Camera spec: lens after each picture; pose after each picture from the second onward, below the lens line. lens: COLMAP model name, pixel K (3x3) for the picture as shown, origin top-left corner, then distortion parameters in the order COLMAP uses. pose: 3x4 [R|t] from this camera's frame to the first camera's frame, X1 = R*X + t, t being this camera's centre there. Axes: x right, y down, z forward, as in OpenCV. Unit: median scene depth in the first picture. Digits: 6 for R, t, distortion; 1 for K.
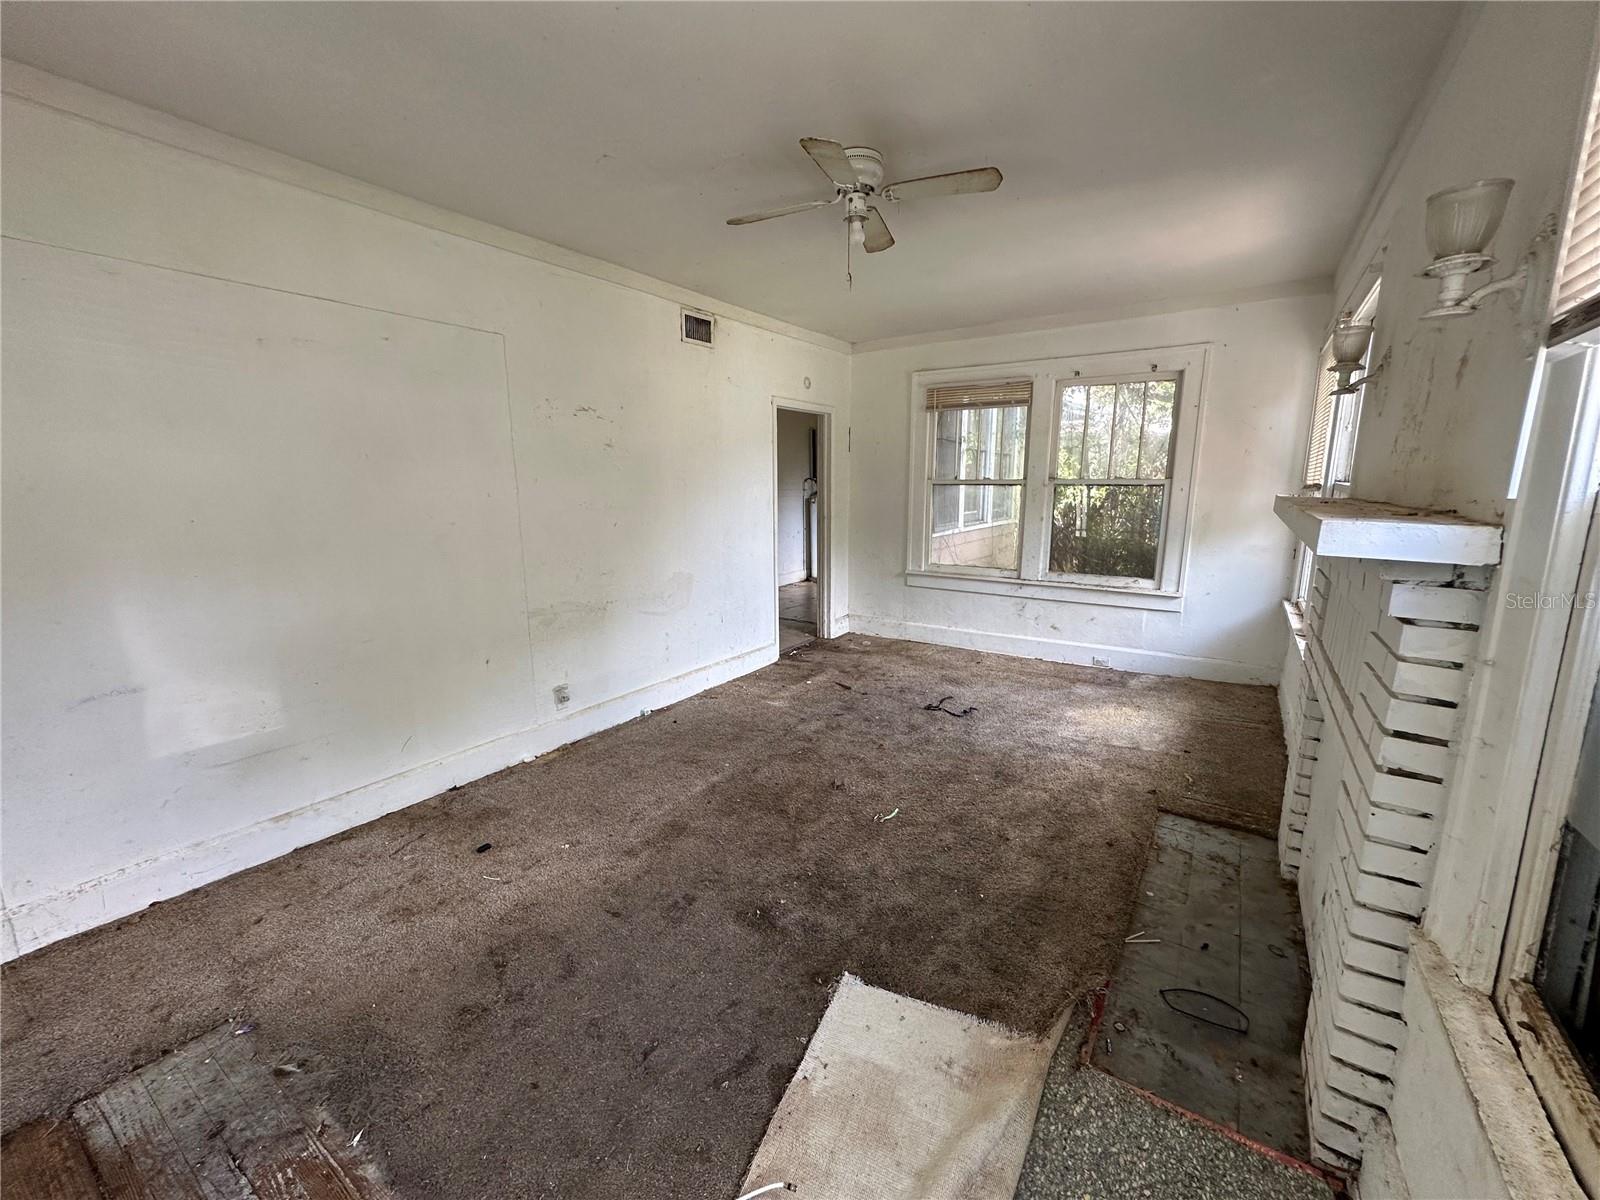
lens RADIAL K [[639.3, 0, 800.9], [0, 639.3, 596.6], [0, 0, 1]] dist [-0.002072, -0.000366]
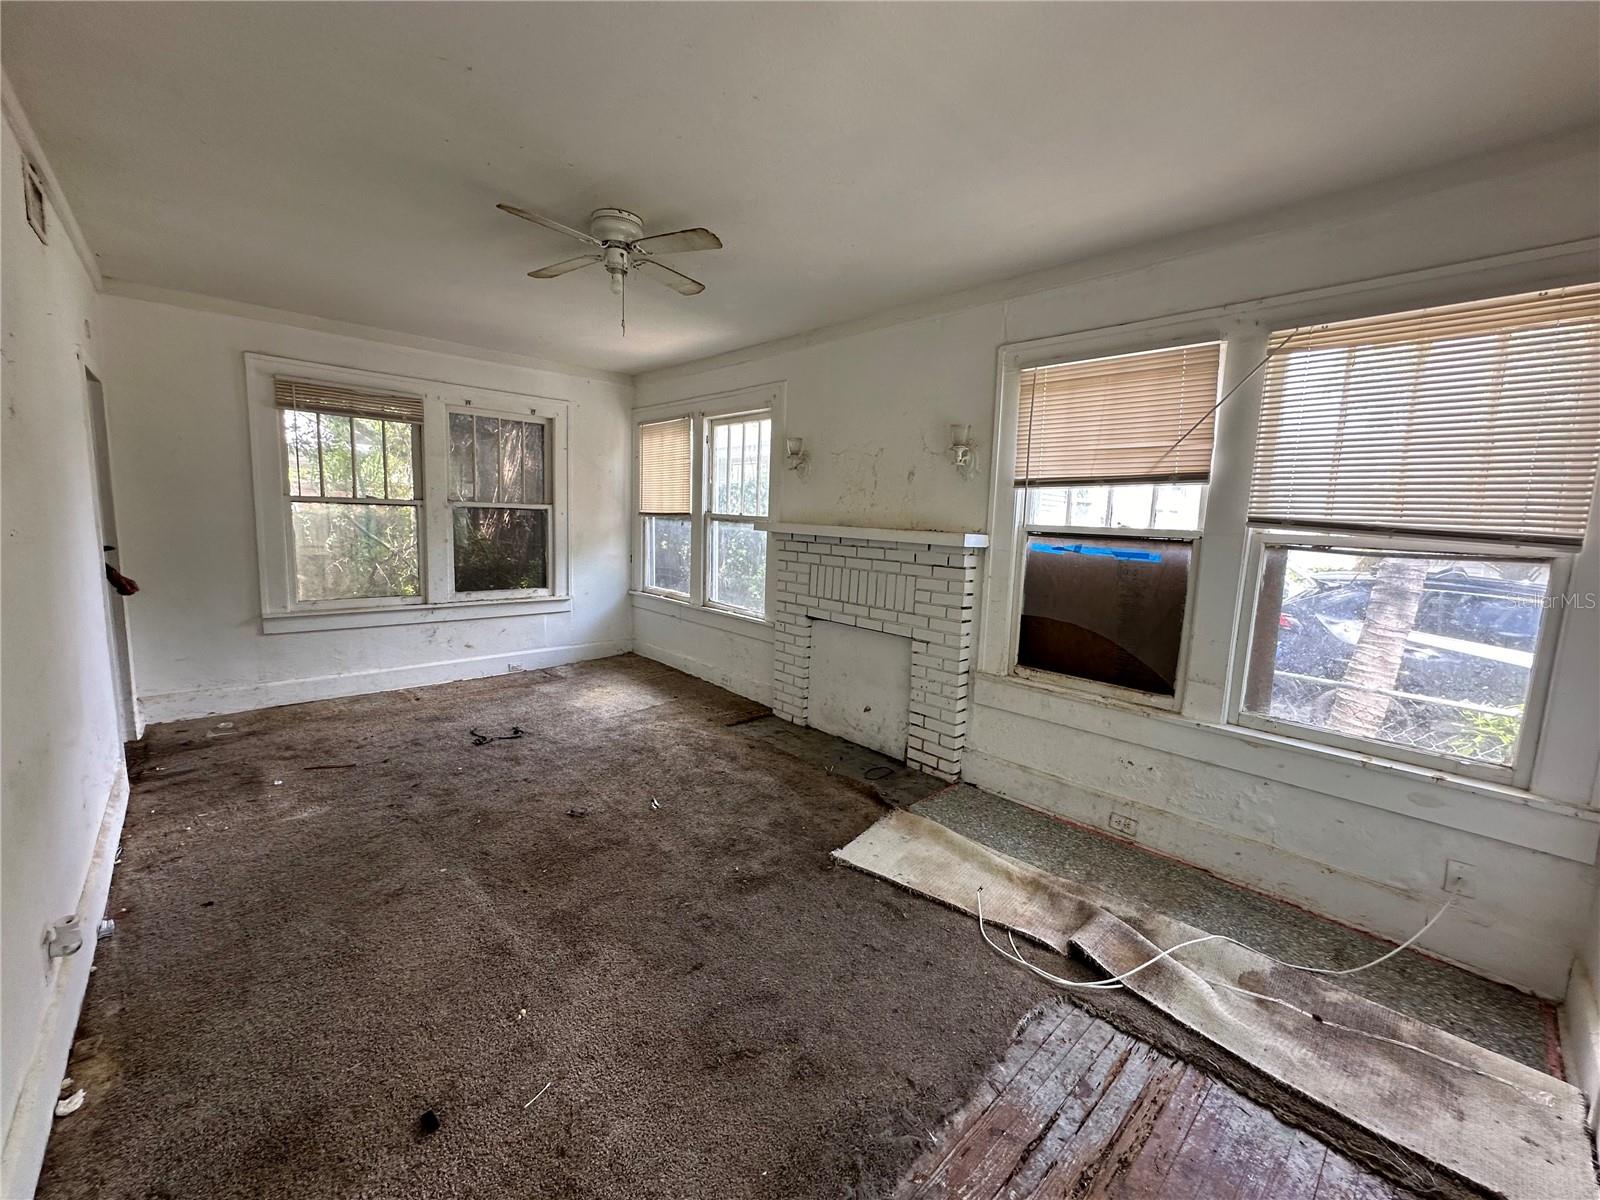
lens RADIAL K [[639.3, 0, 800.9], [0, 639.3, 596.6], [0, 0, 1]] dist [-0.002072, -0.000366]
pose [[0.224257, -0.113048, 0.967951, -0.562444], [0.139500, 0.986744, 0.082924, -0.048805], [-0.964494, 0.116433, 0.237055, 0.289595]]
